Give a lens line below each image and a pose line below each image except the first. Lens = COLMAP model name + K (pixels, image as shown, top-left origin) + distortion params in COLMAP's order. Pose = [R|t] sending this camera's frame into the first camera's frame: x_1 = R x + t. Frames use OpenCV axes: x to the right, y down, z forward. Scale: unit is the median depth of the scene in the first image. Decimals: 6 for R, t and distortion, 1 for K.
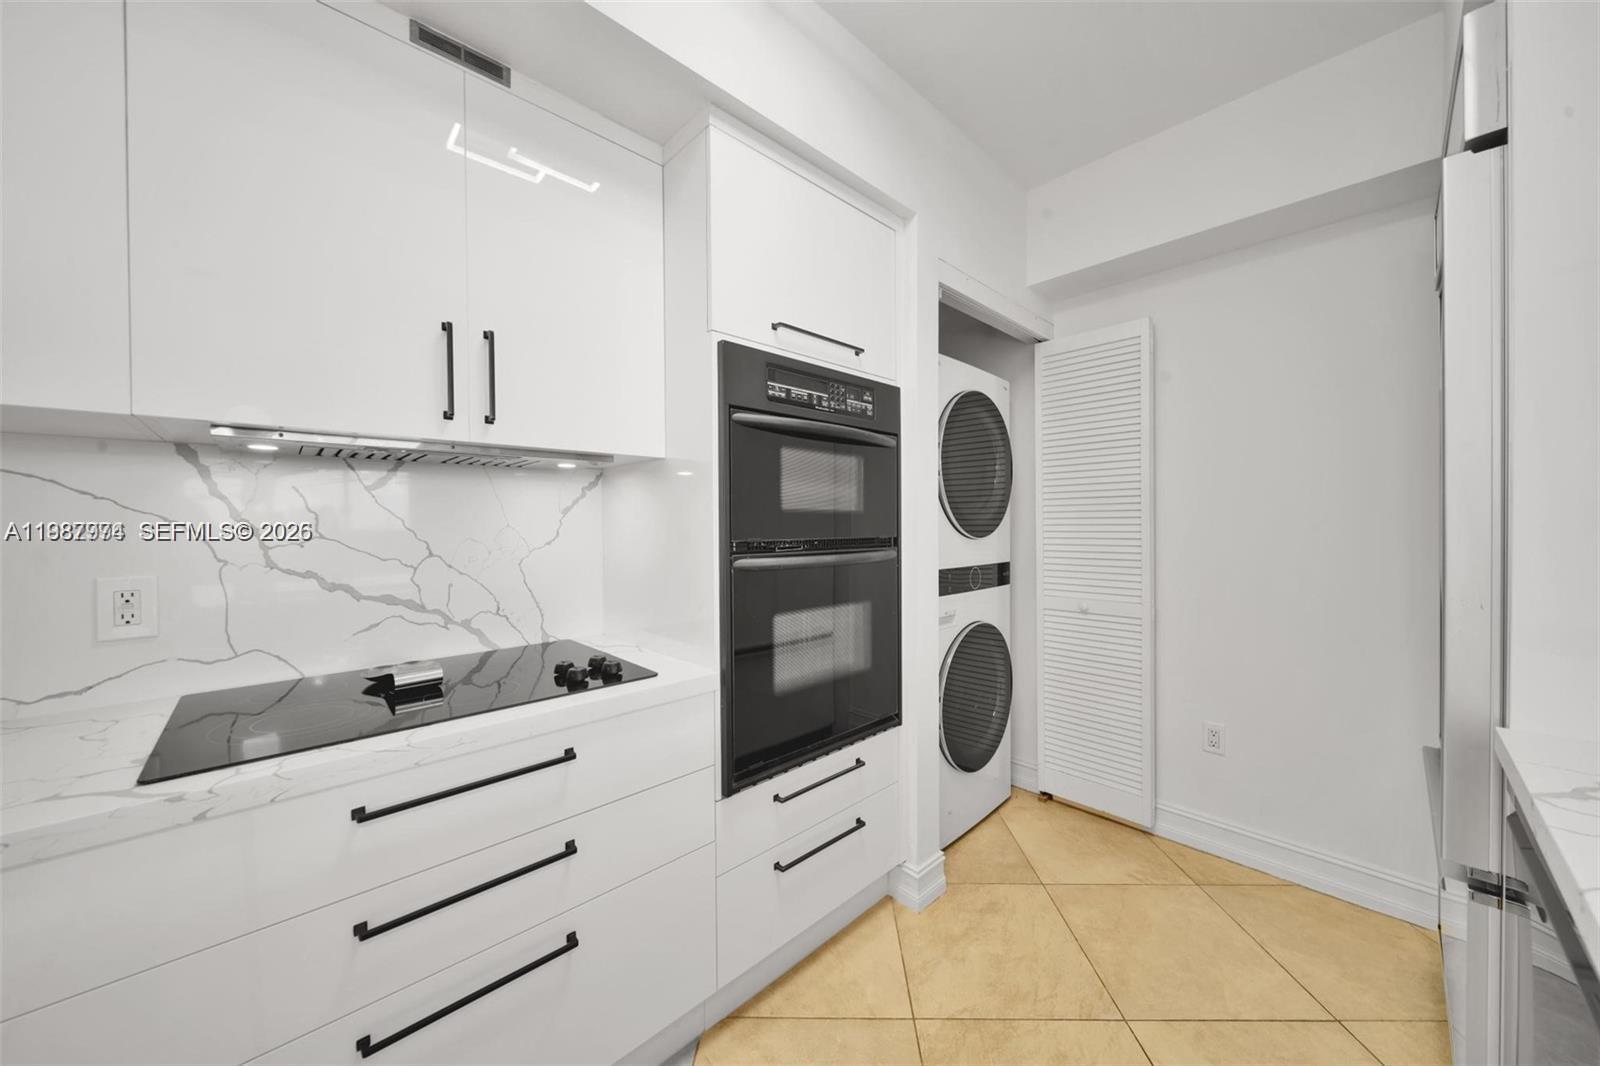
lens RADIAL K [[561.6, 0, 811.0], [0, 561.6, 530.2], [0, 0, 1]] dist [-0.000925, -0.001164]
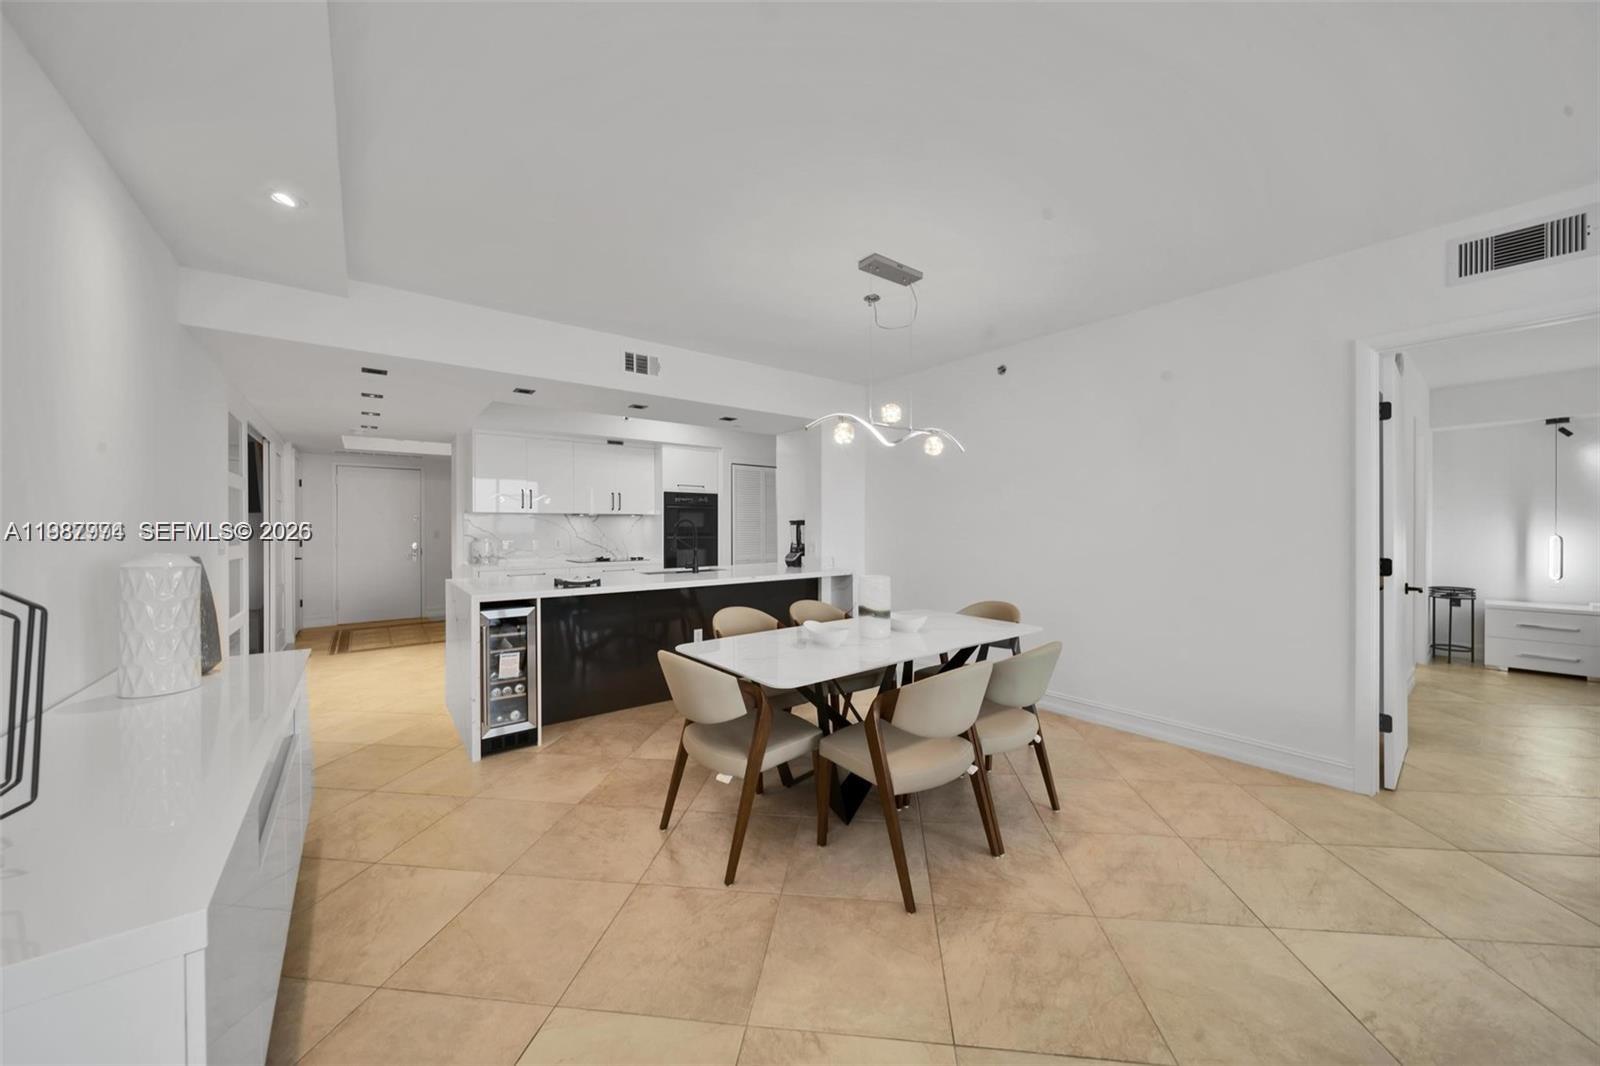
lens RADIAL K [[562.4, 0, 815.3], [0, 562.4, 530.8], [0, 0, 1]] dist [-0.002526, -0.000274]
pose [[0.995522, 0.007151, -0.094257, 1.426220], [-0.007779, 0.999950, -0.006303, 0.017892], [0.094207, 0.007008, 0.995528, -3.310559]]
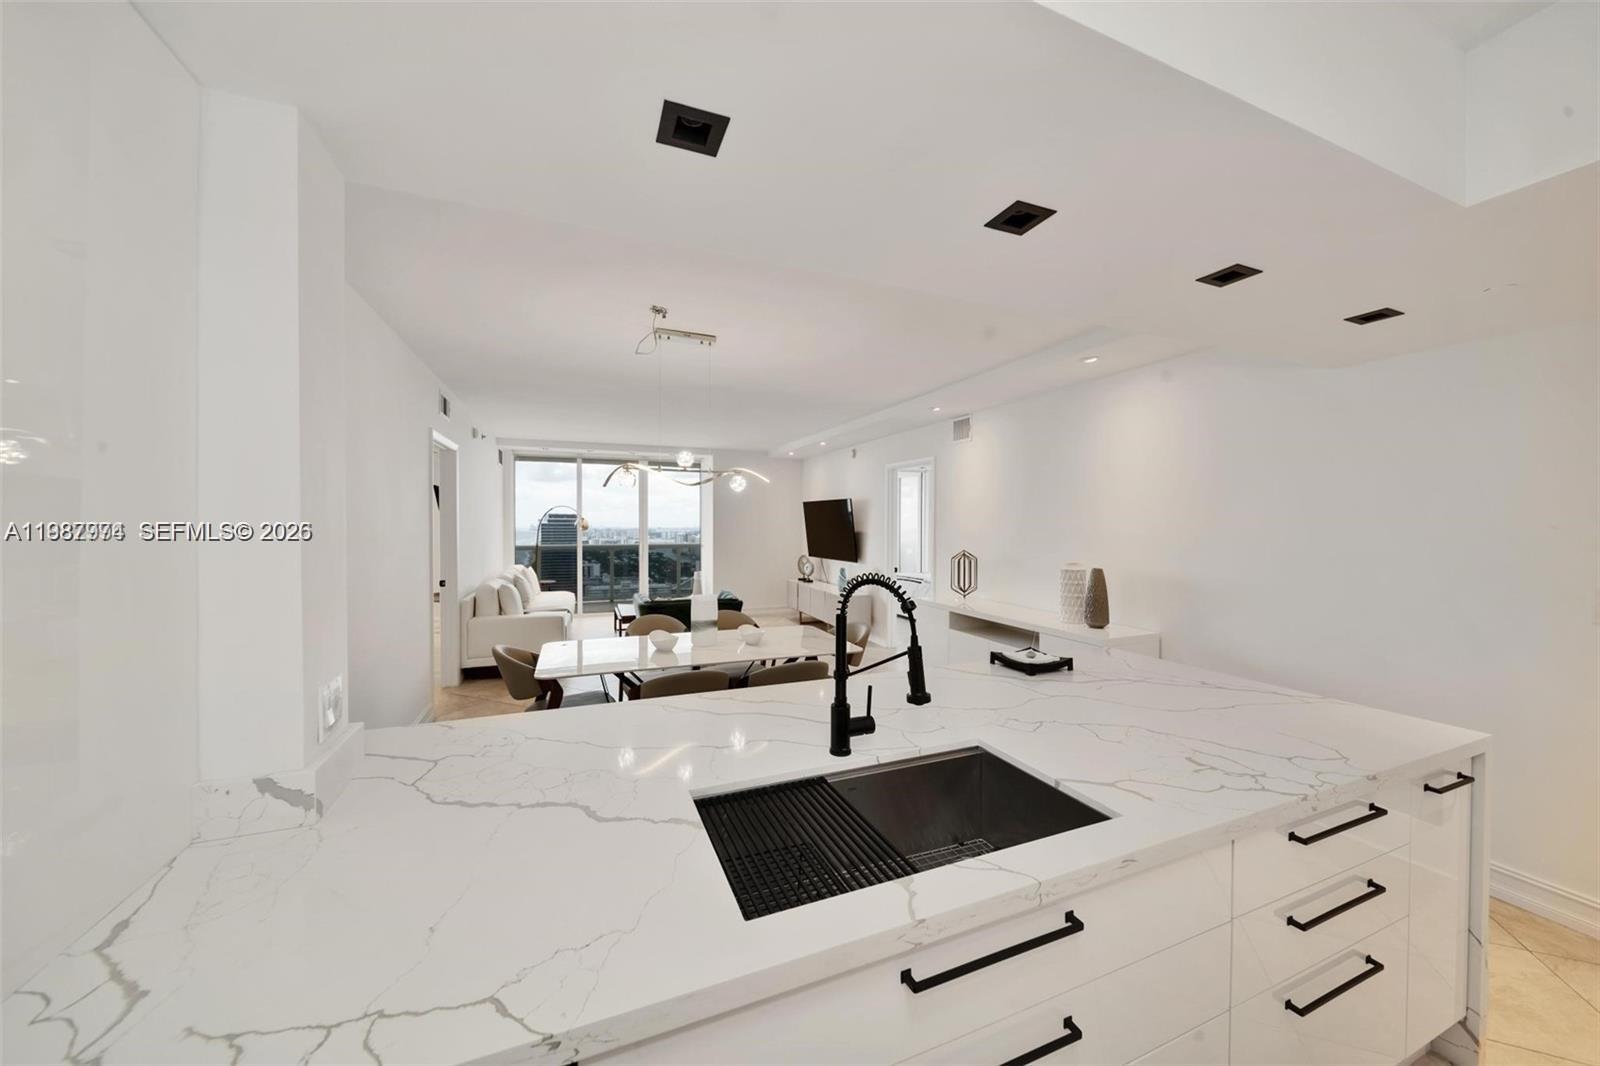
lens RADIAL K [[561.6, 0, 811.0], [0, 561.6, 530.2], [0, 0, 1]] dist [-0.000925, -0.001164]
pose [[-0.928813, 0.000041, 0.370549, 0.149634], [0.008002, 0.999769, 0.019946, -0.158447], [-0.370463, 0.021491, -0.928599, 0.661914]]
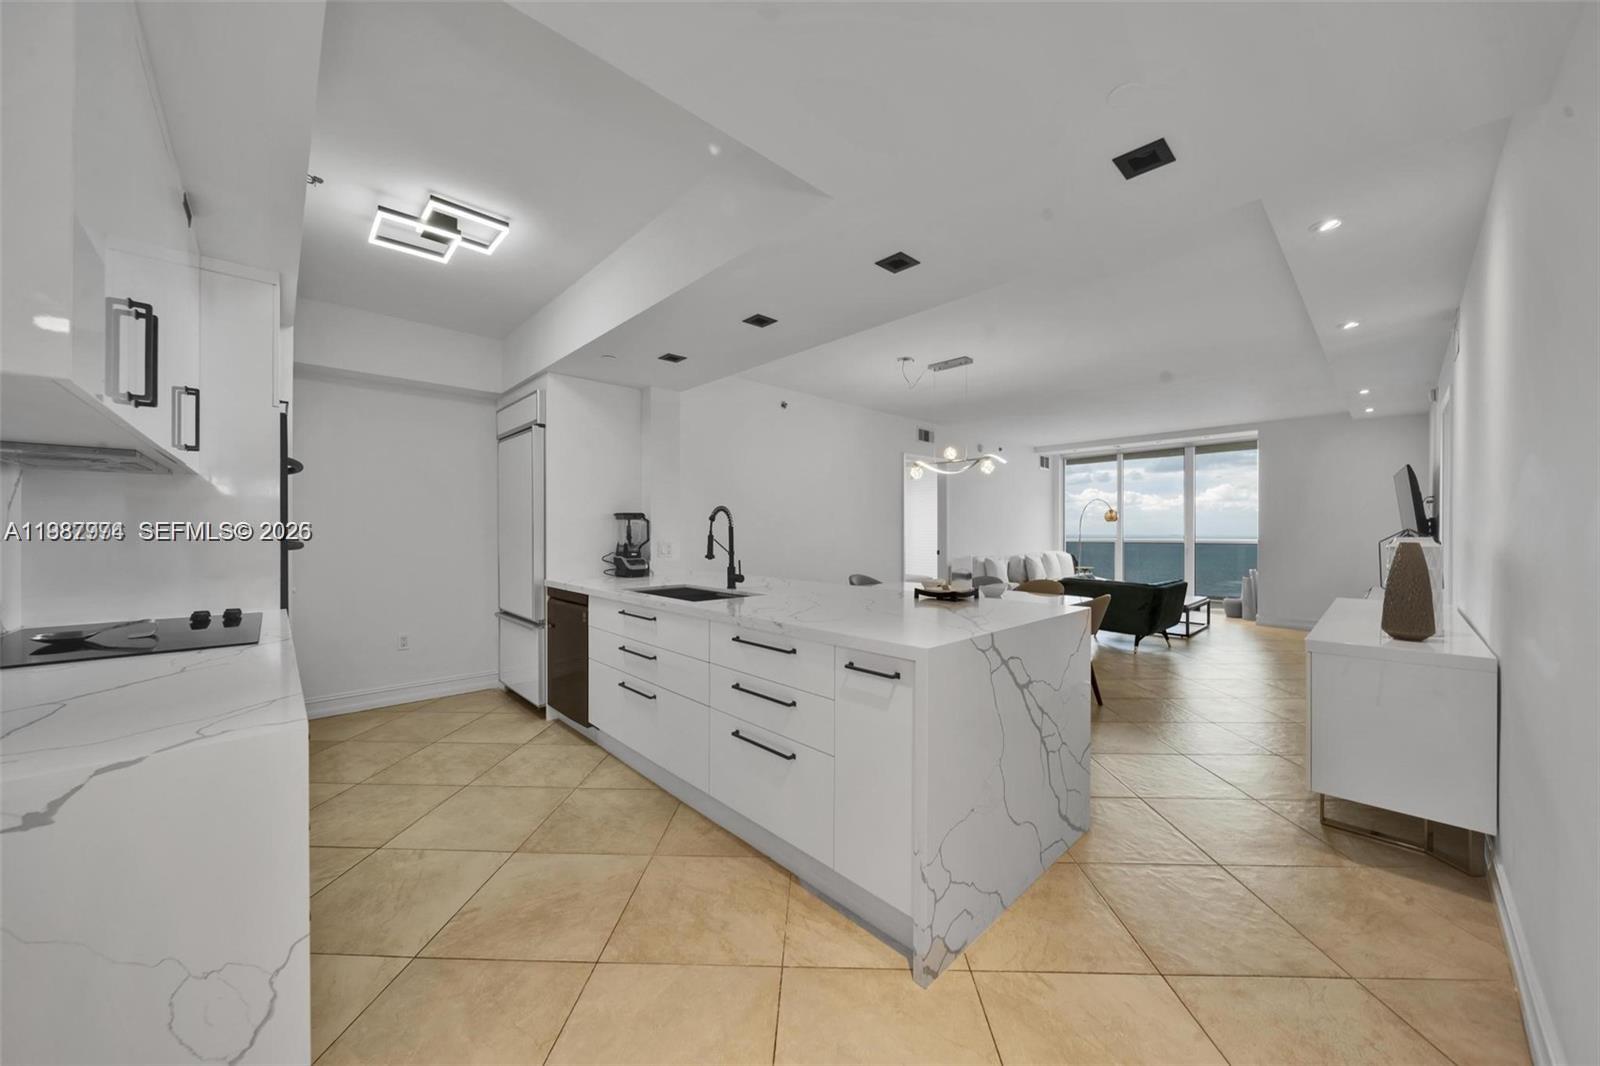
lens RADIAL K [[561.6, 0, 811.0], [0, 561.6, 530.2], [0, 0, 1]] dist [-0.000925, -0.001164]
pose [[0.003893, 0.007930, 0.999961, -1.666955], [0.010880, 0.999909, -0.007972, 0.039355], [-0.999933, 0.010911, 0.003806, -0.538185]]
